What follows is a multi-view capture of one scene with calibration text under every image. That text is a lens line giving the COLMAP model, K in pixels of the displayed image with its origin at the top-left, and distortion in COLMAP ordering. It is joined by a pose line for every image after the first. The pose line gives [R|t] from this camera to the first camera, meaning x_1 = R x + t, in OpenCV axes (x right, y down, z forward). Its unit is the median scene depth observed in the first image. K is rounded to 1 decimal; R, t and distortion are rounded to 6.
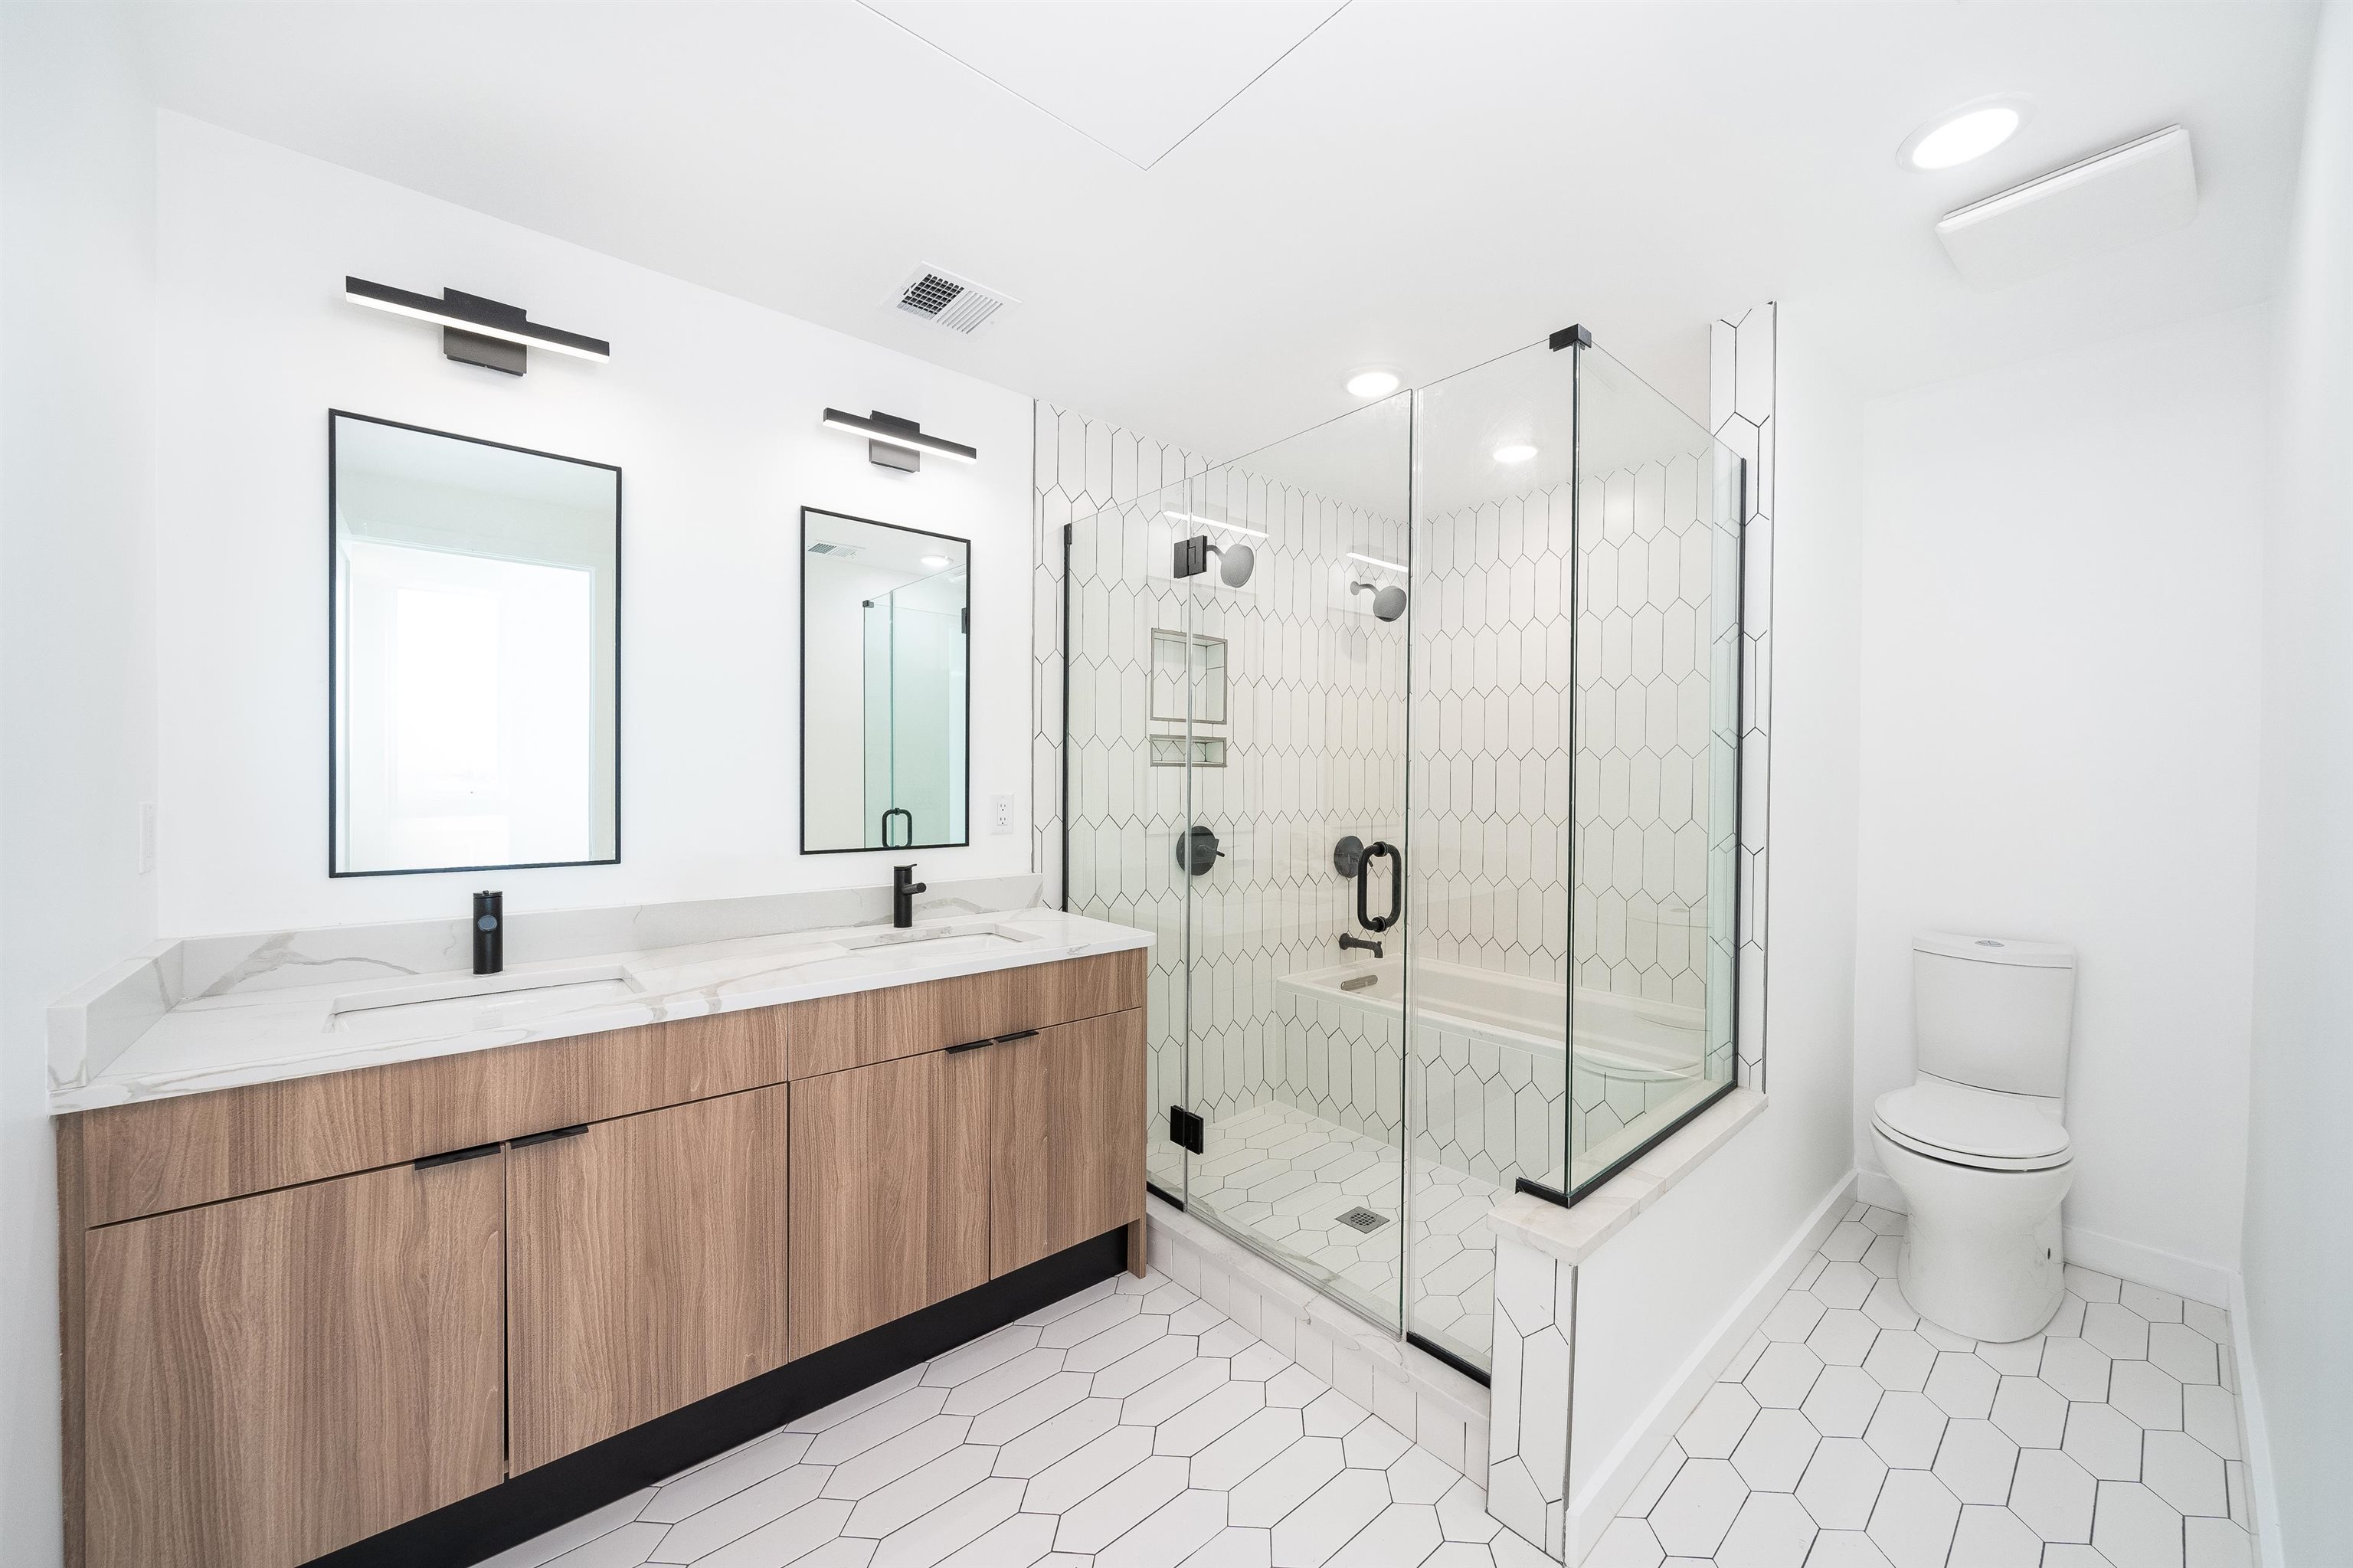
lens RADIAL K [[867.1, 0, 1166.5], [0, 867.1, 789.1], [0, 0, 1]] dist [-0.001042, -0.000078]
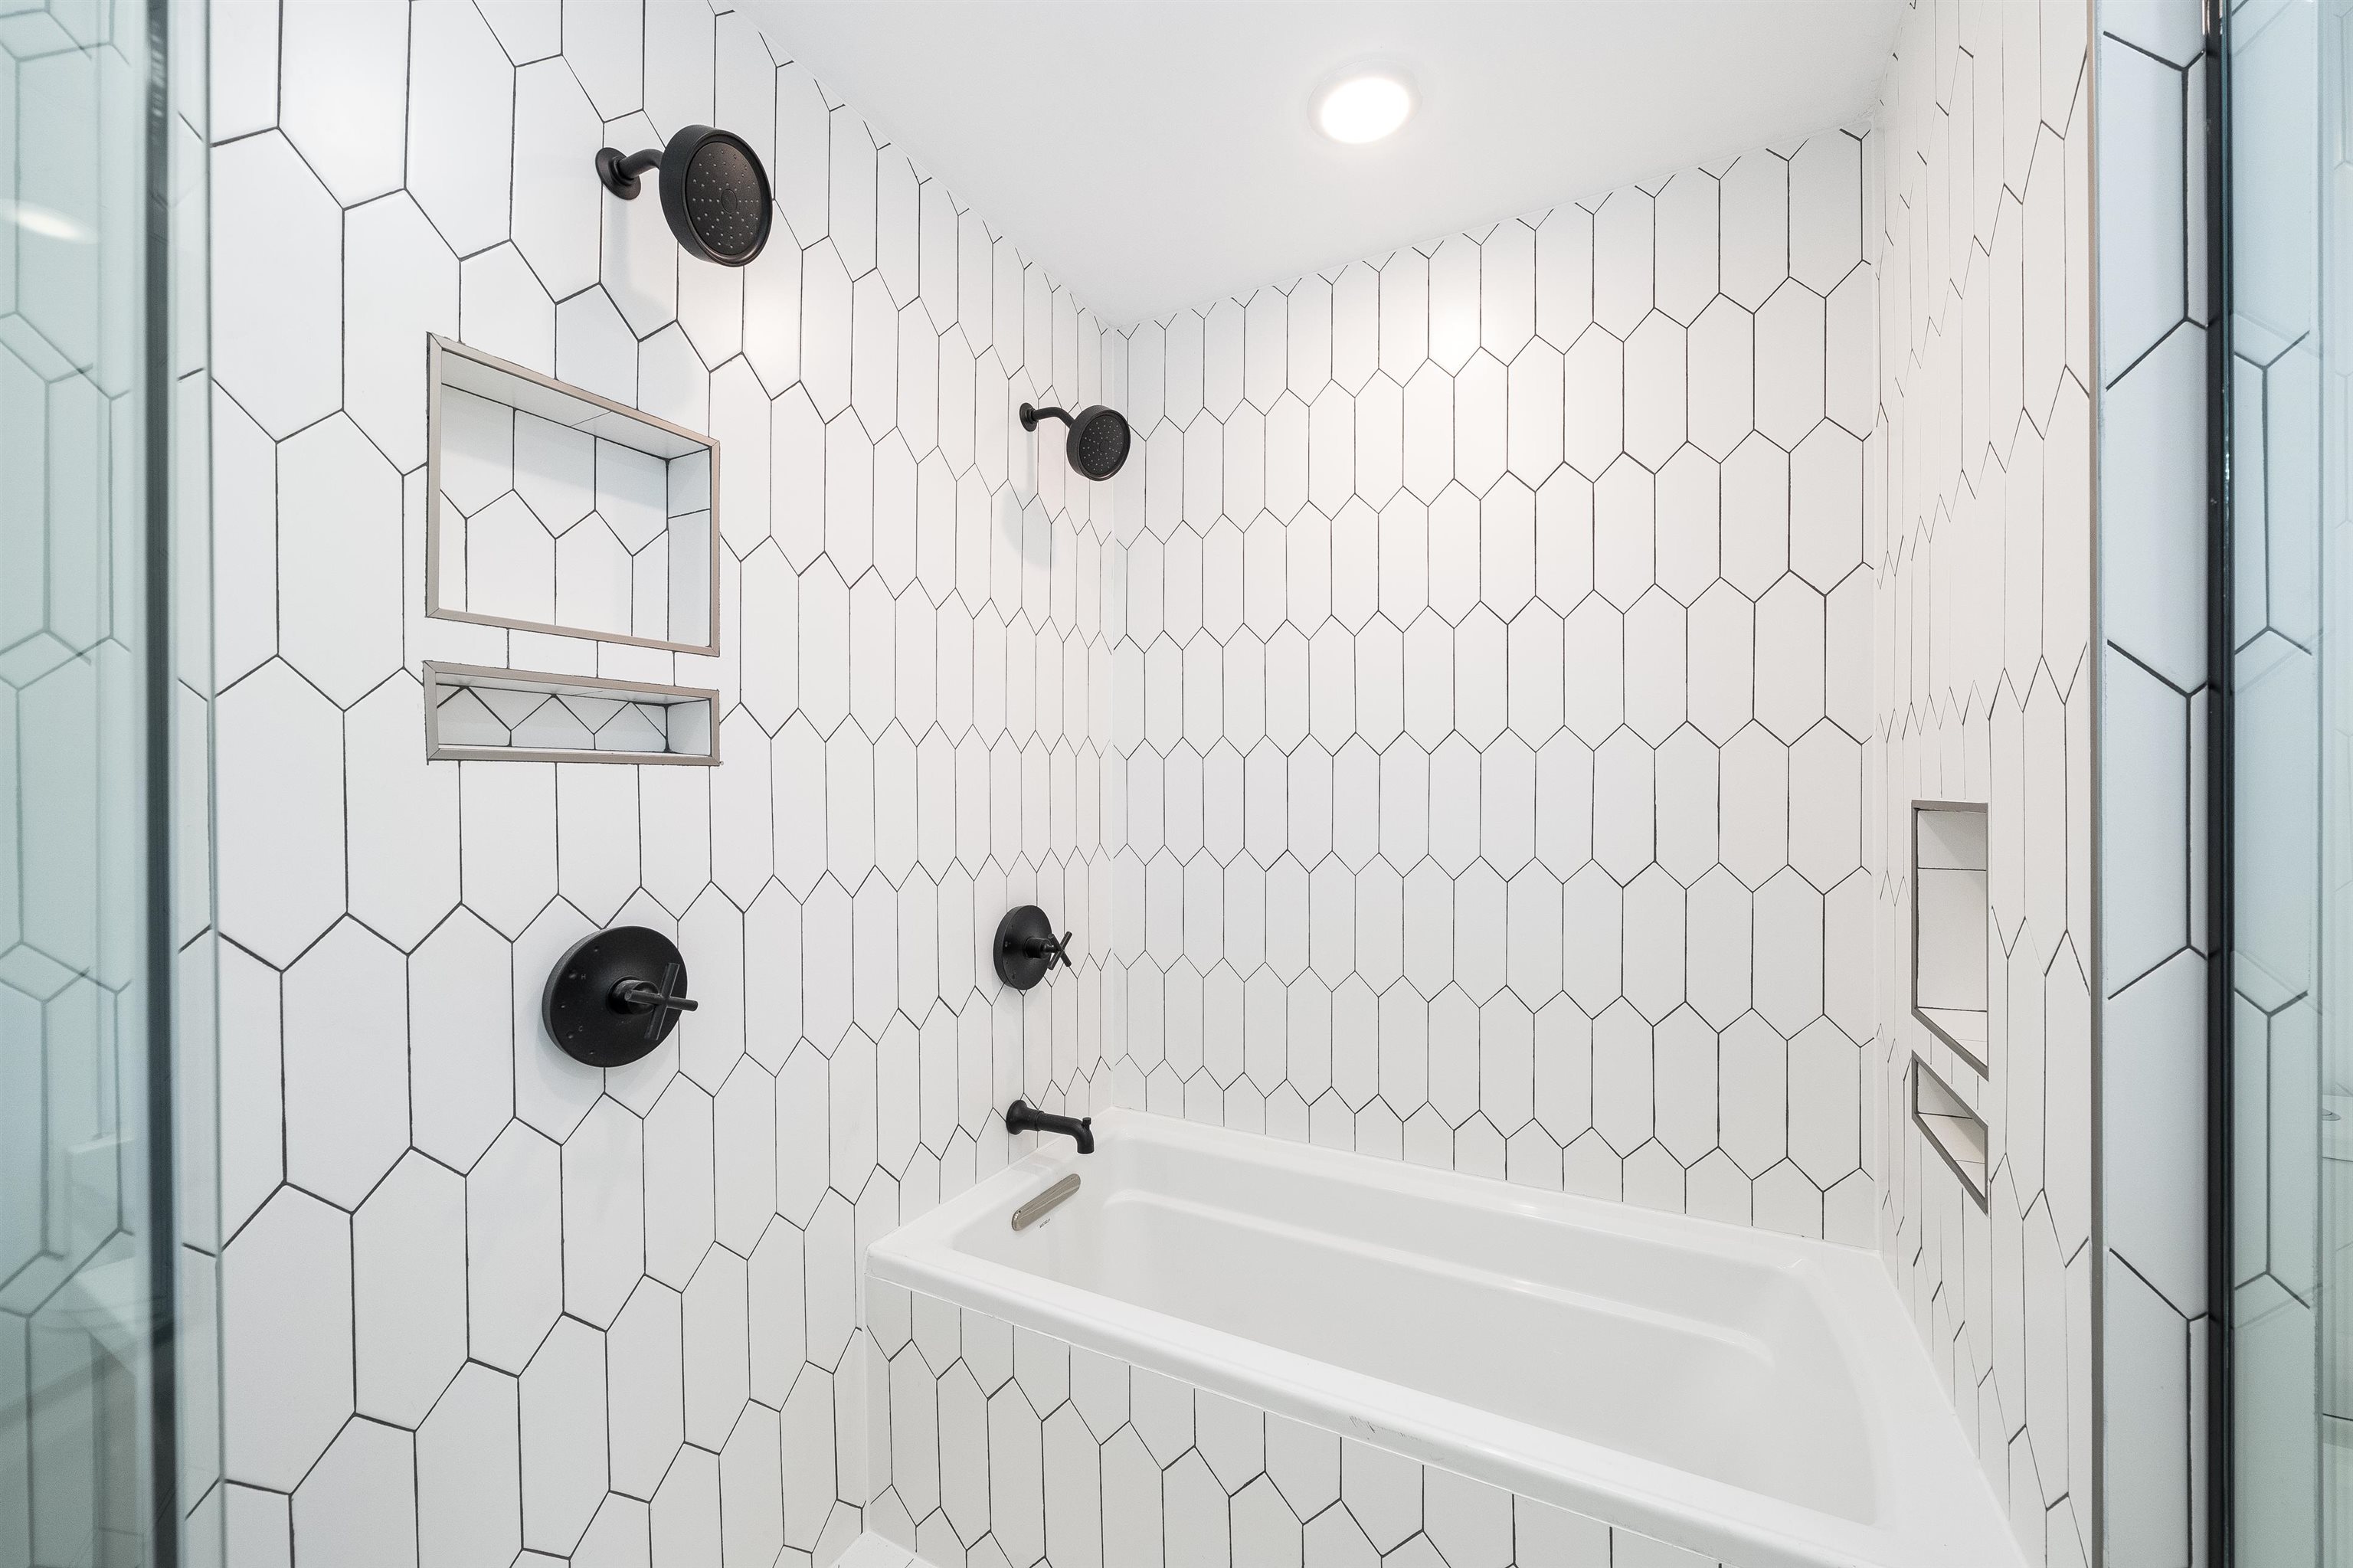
lens RADIAL K [[867.1, 0, 1166.5], [0, 867.1, 789.1], [0, 0, 1]] dist [-0.001042, -0.000078]
pose [[0.921146, -0.008320, 0.389129, 0.101792], [0.013085, 0.999868, -0.009597, -0.008381], [-0.388998, 0.013932, 0.921133, 0.554411]]
